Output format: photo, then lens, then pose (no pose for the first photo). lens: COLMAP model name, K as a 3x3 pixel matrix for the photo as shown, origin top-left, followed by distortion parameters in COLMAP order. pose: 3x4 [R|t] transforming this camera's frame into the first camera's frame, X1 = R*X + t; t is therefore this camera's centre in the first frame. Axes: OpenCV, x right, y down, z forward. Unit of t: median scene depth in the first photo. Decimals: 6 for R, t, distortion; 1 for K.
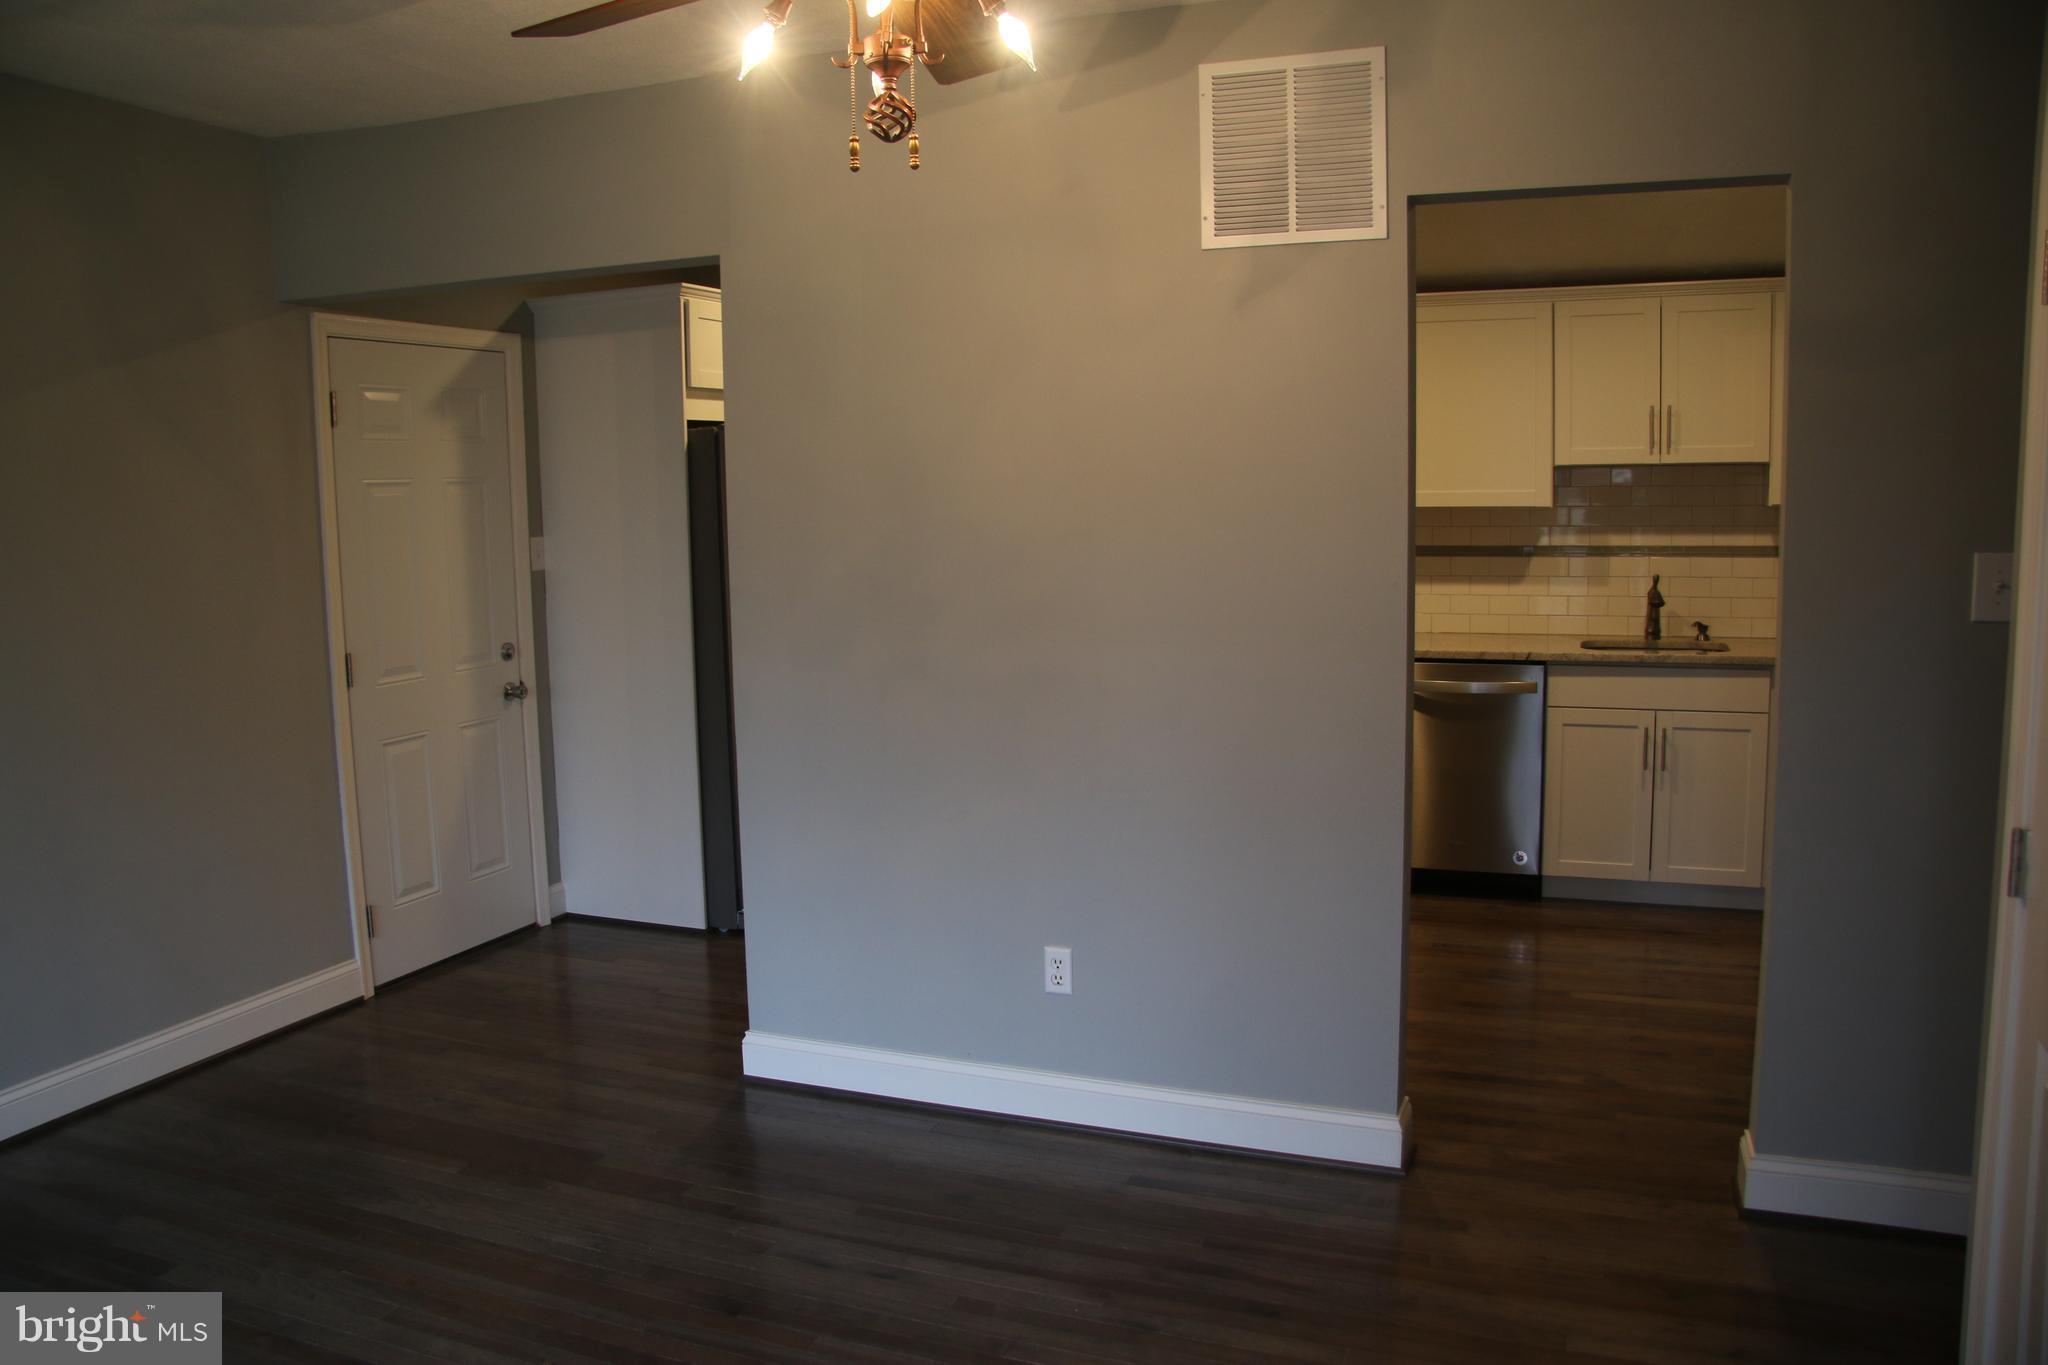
lens RADIAL K [[1561.6, 0, 992.8], [0, 1561.6, 681.6], [0, 0, 1]] dist [-0.172946, 0.124896]
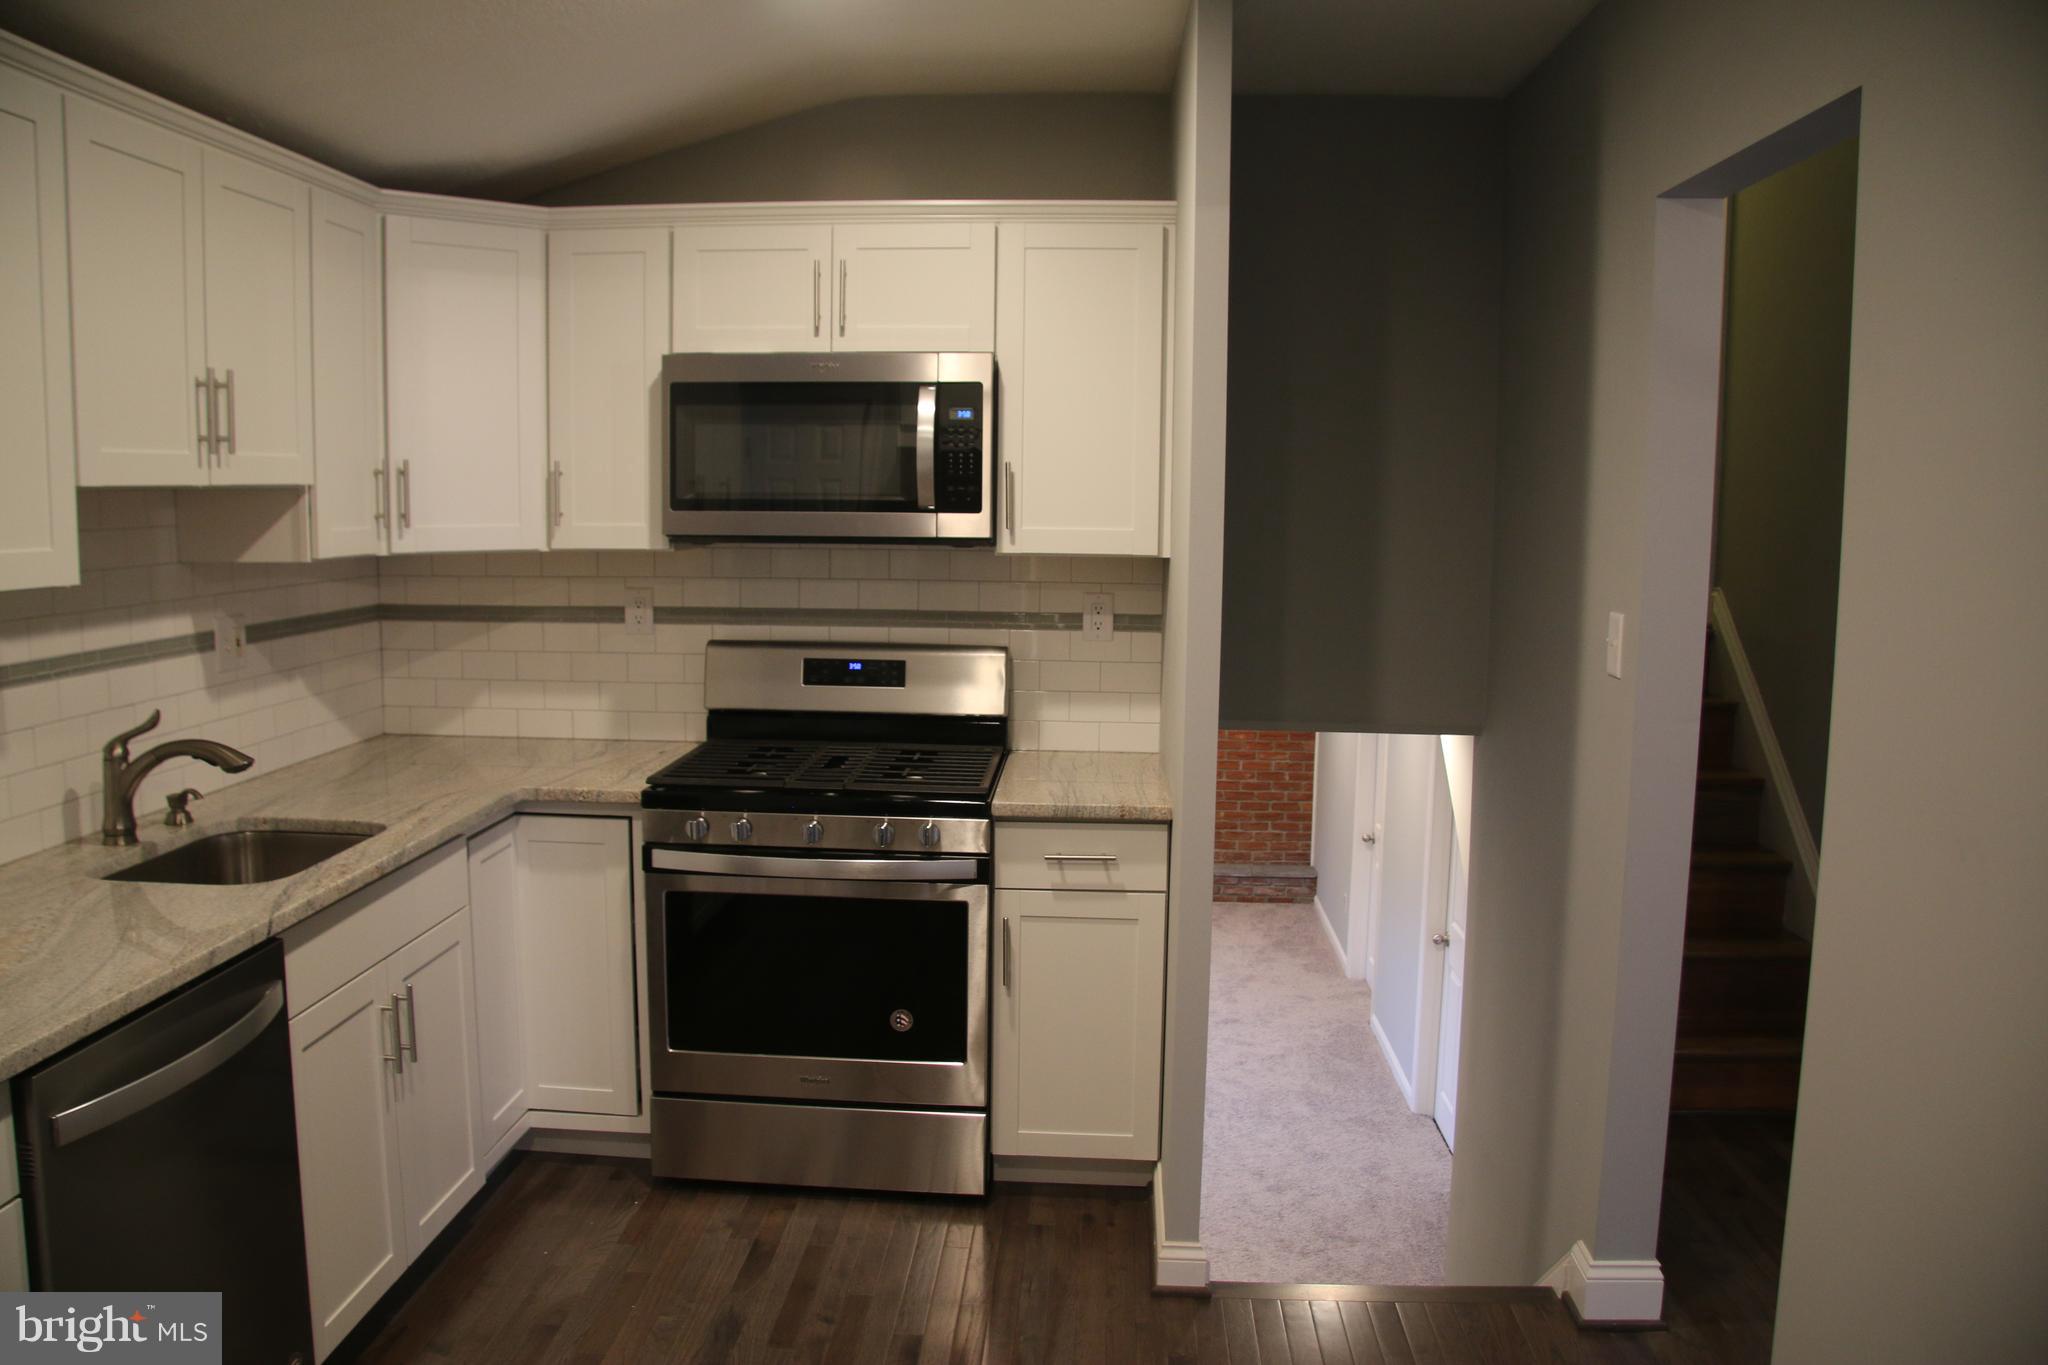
lens RADIAL K [[1561.6, 0, 992.8], [0, 1561.6, 681.6], [0, 0, 1]] dist [-0.172946, 0.124896]
pose [[-0.311264, -0.096498, 0.945411, -0.115276], [0.115968, 0.983539, 0.138571, -0.125820], [-0.943221, 0.152770, -0.294950, 0.960866]]
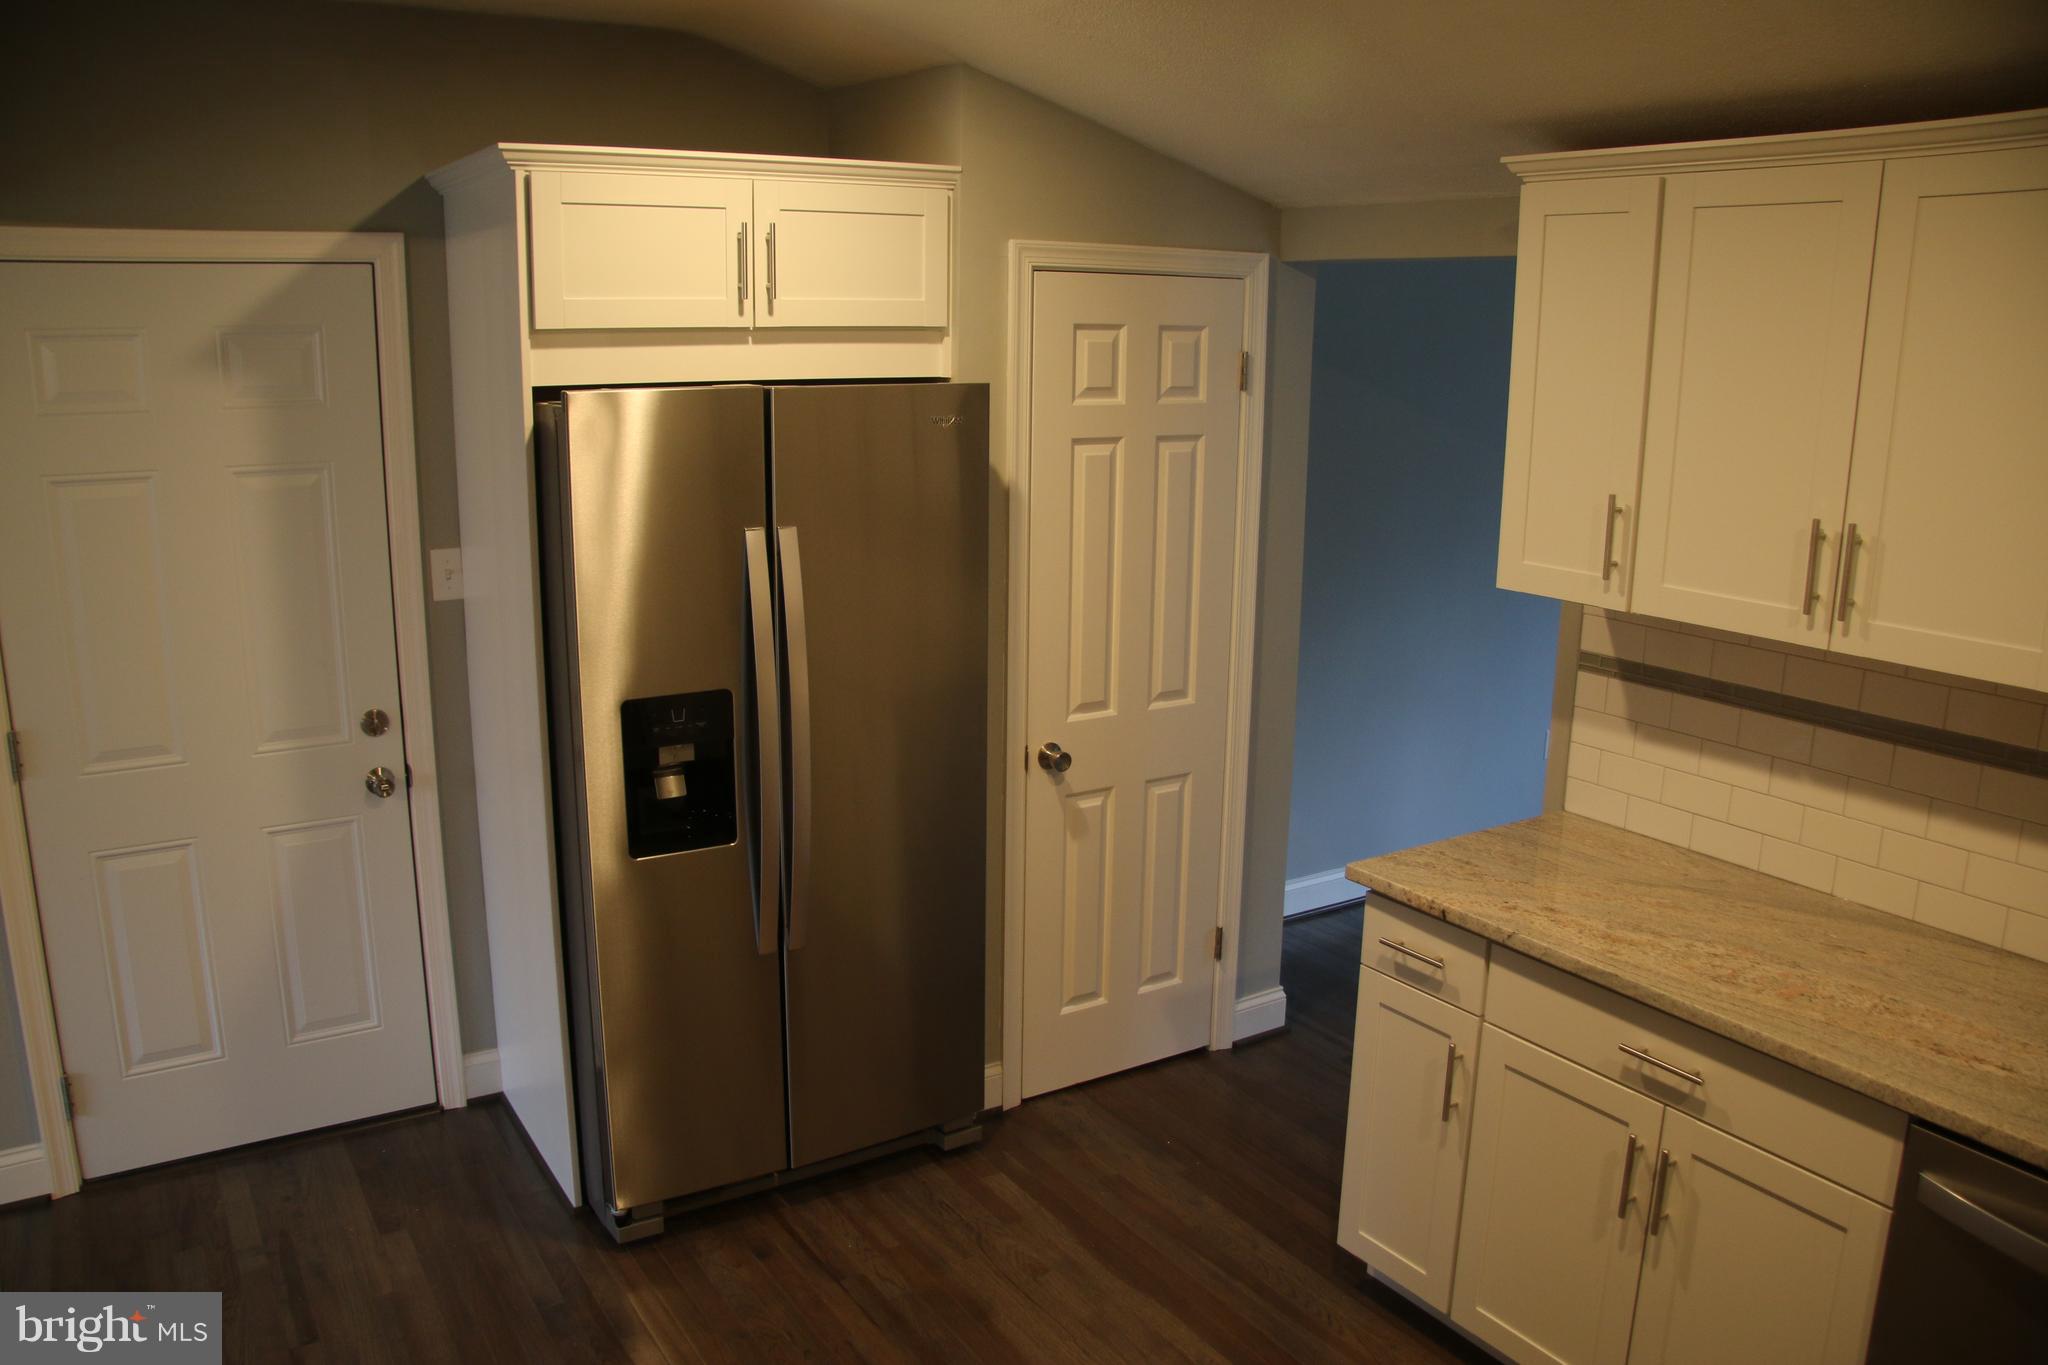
lens RADIAL K [[1561.6, 0, 992.8], [0, 1561.6, 681.6], [0, 0, 1]] dist [-0.172946, 0.124896]
pose [[0.807494, 0.160311, -0.567675, 0.276181], [-0.099826, 0.985620, 0.136341, -0.156783], [0.581368, -0.053426, 0.811885, 0.636780]]
